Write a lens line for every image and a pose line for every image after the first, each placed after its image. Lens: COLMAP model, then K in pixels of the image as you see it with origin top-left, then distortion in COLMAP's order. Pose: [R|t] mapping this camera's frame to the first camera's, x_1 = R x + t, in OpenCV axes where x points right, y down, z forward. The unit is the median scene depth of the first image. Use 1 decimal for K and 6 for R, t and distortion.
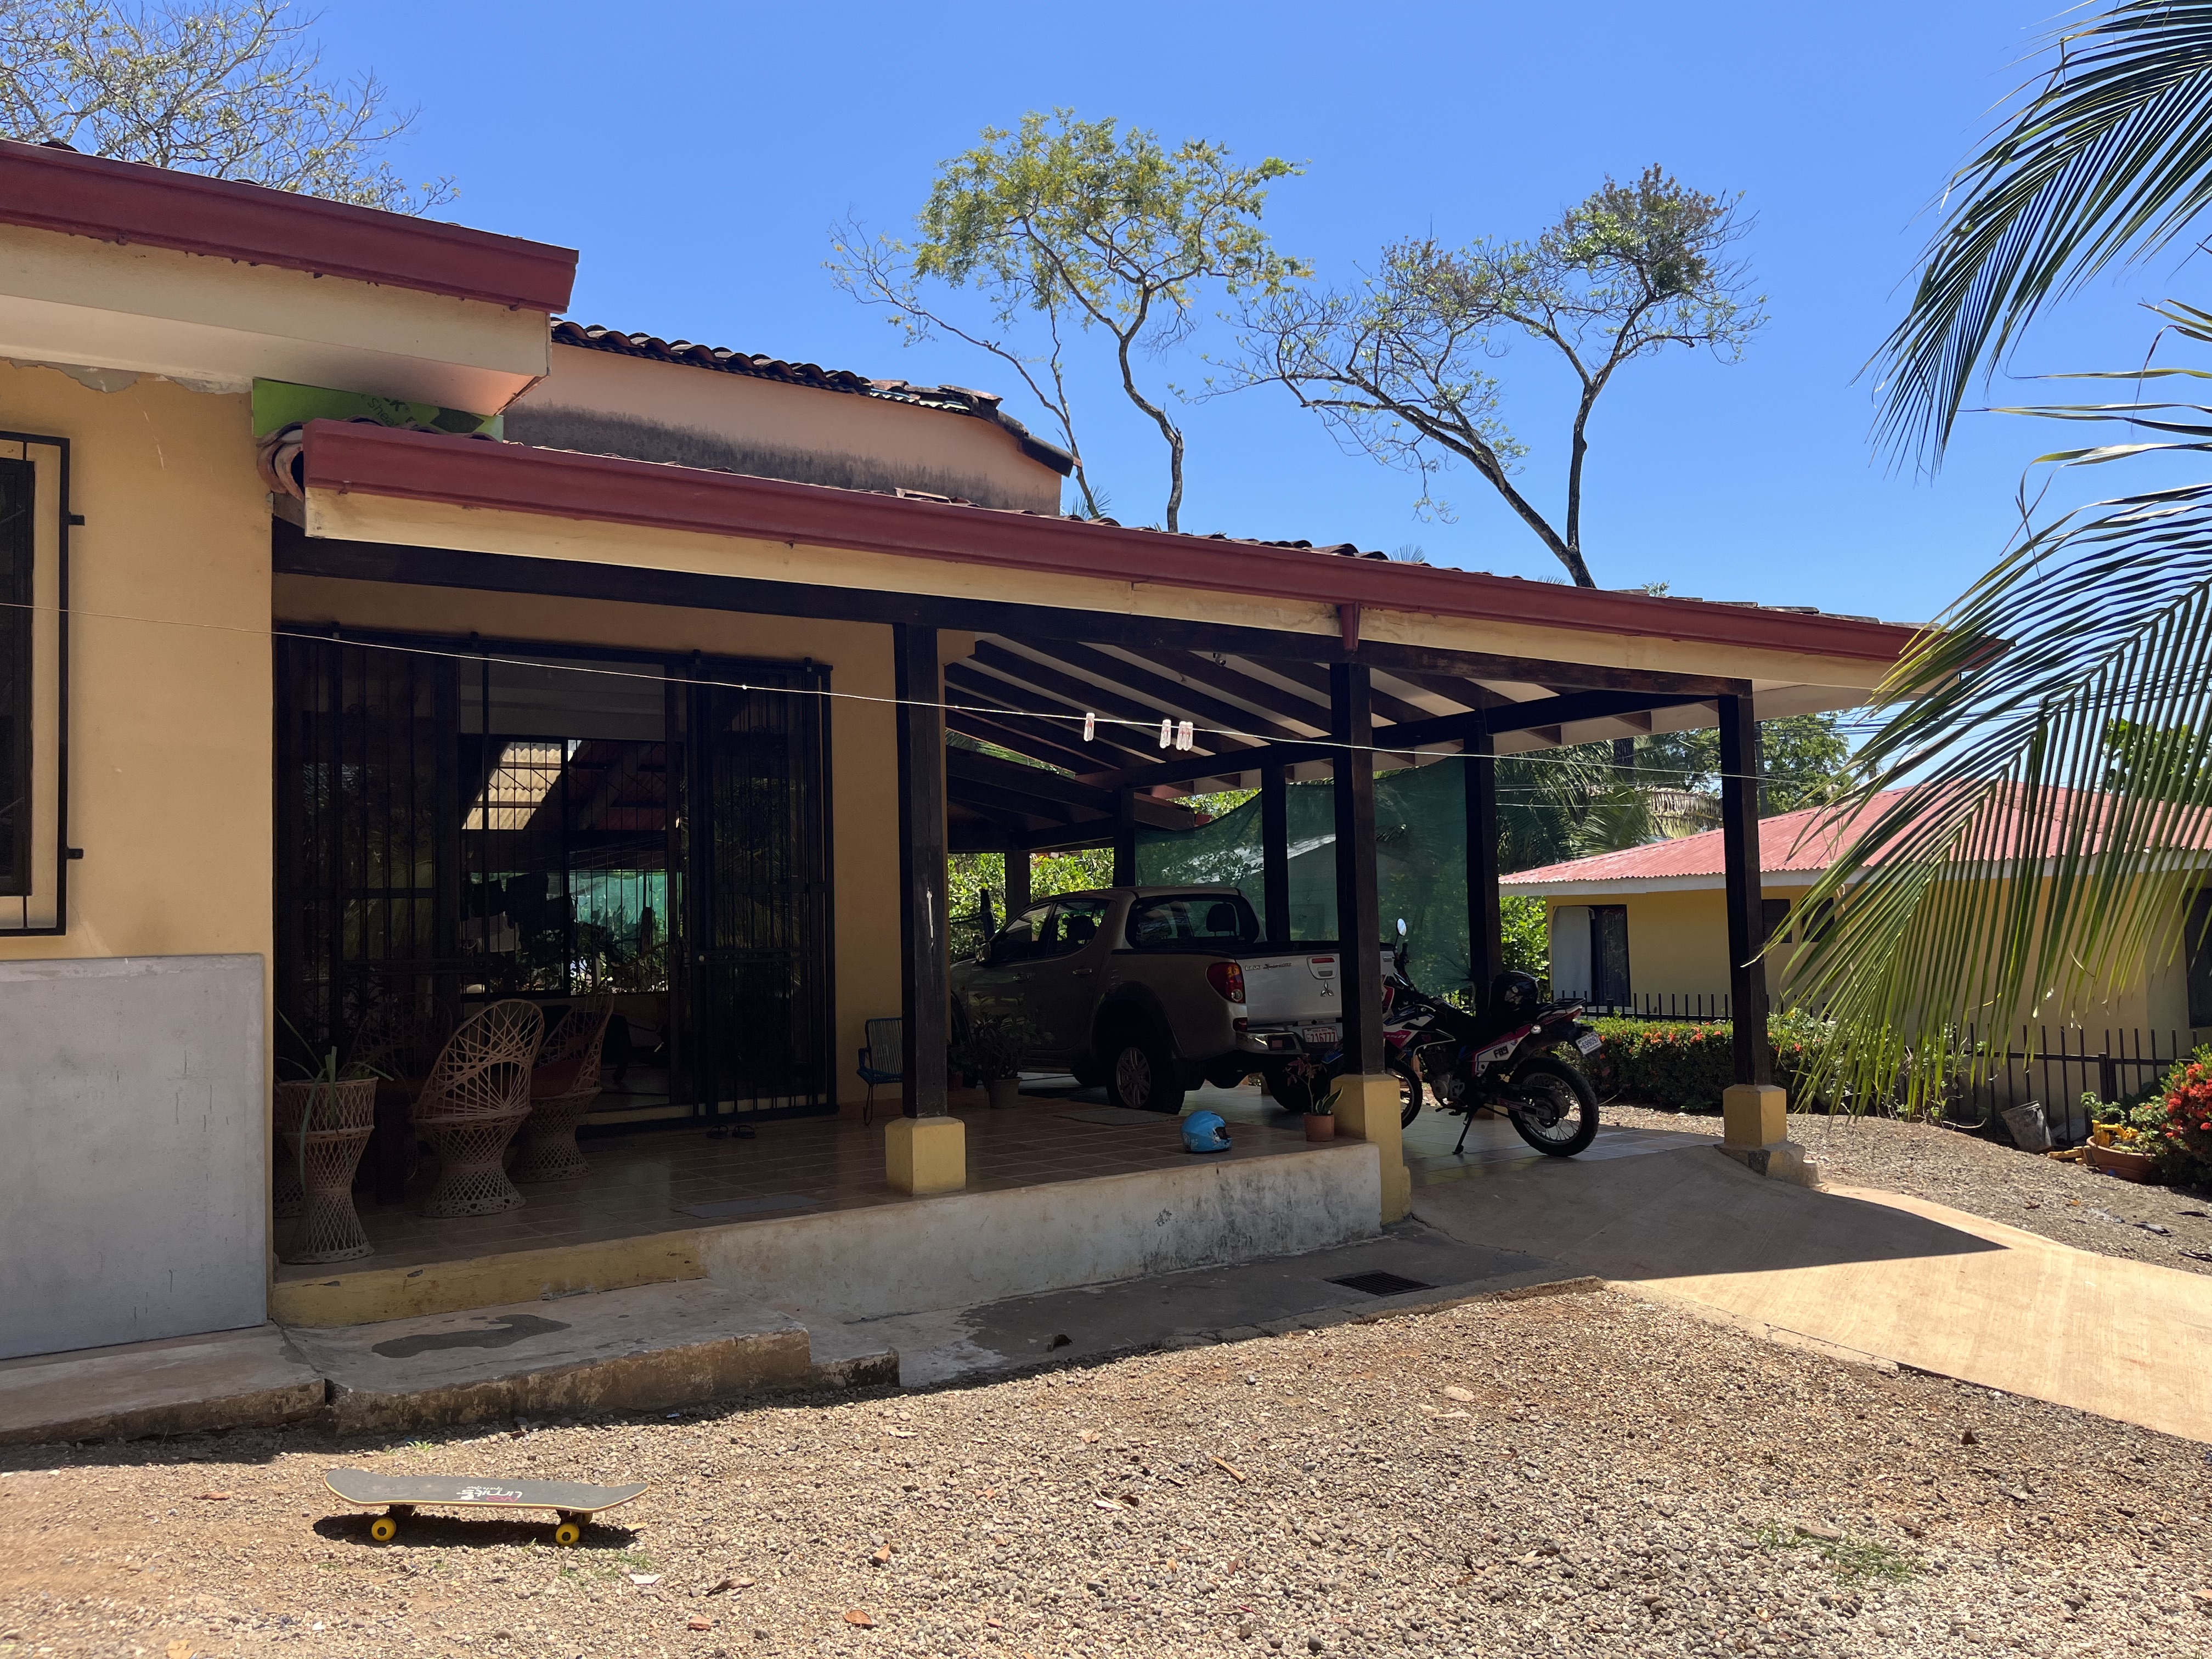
lens RADIAL K [[1666.5, 0, 1103.2], [0, 1666.5, 832.8], [0, 0, 1]] dist [0.050357, -0.078398]
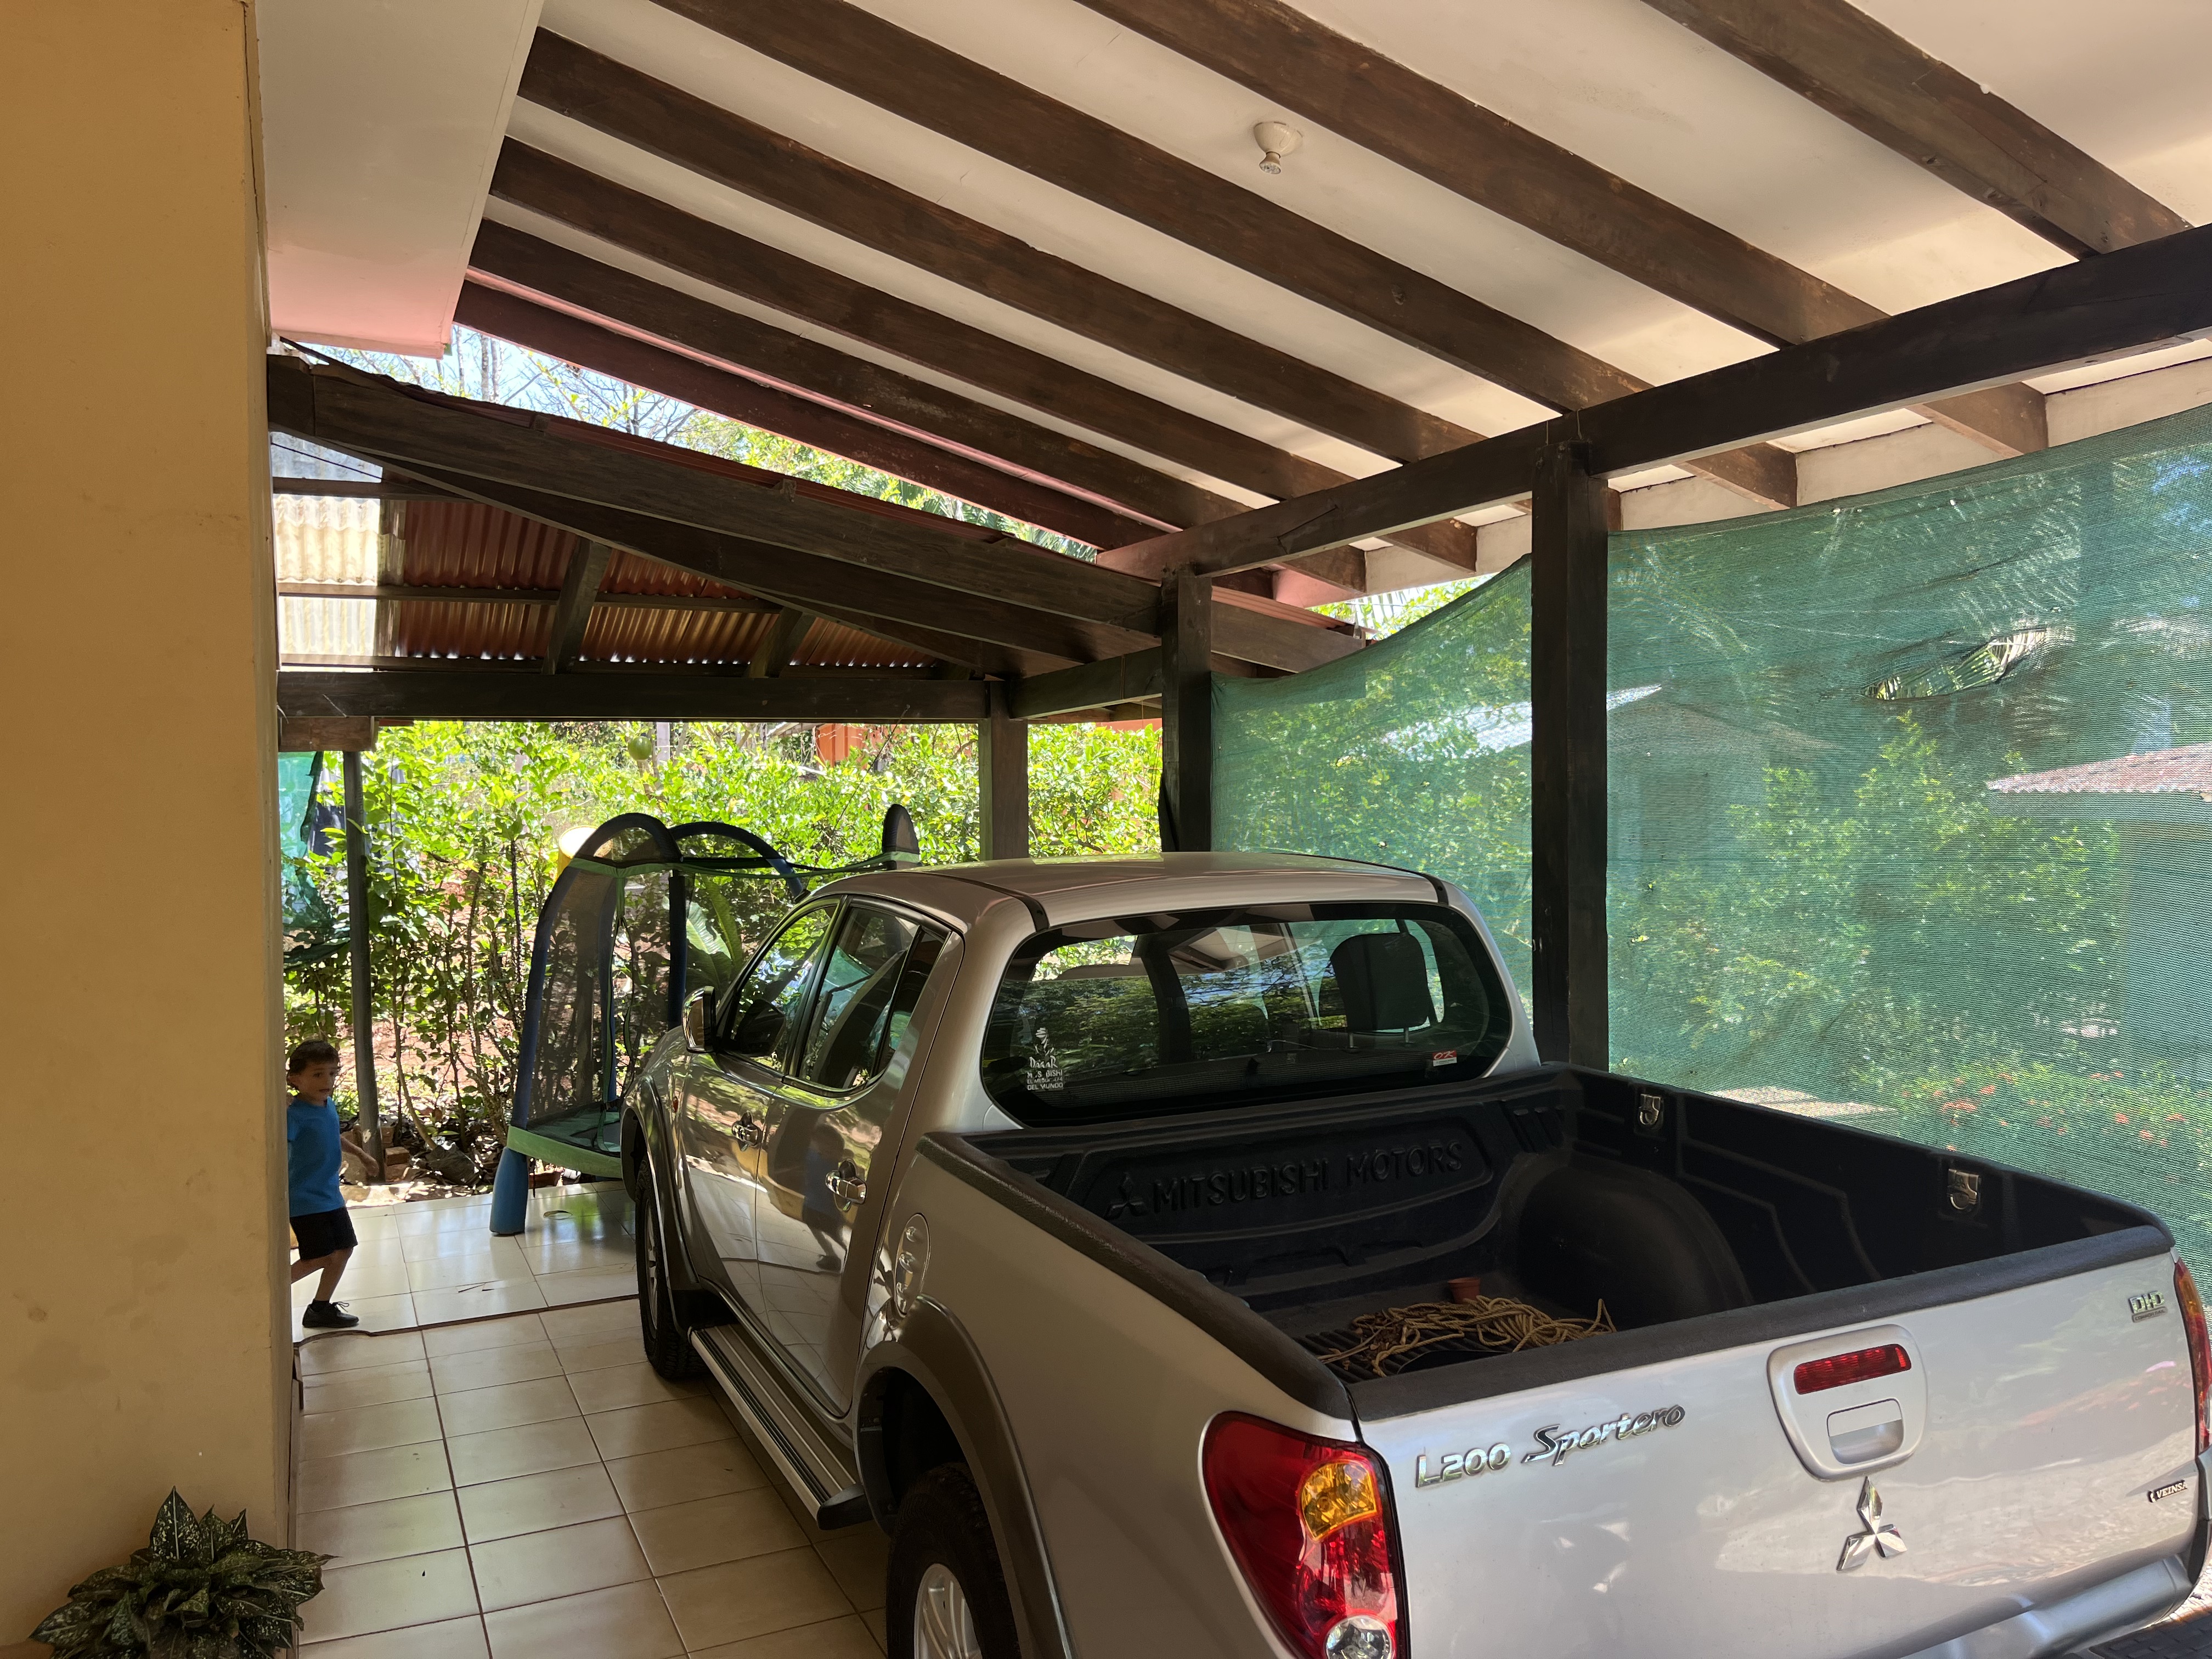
lens RADIAL K [[1666.5, 0, 1112.9], [0, 1666.5, 829.0], [0, 0, 1]] dist [0.050357, -0.078398]
pose [[0.990634, 0.013744, -0.135853, 0.053087], [-0.001834, 0.996171, 0.087402, 0.000494], [0.136534, -0.086334, 0.986866, 0.580398]]
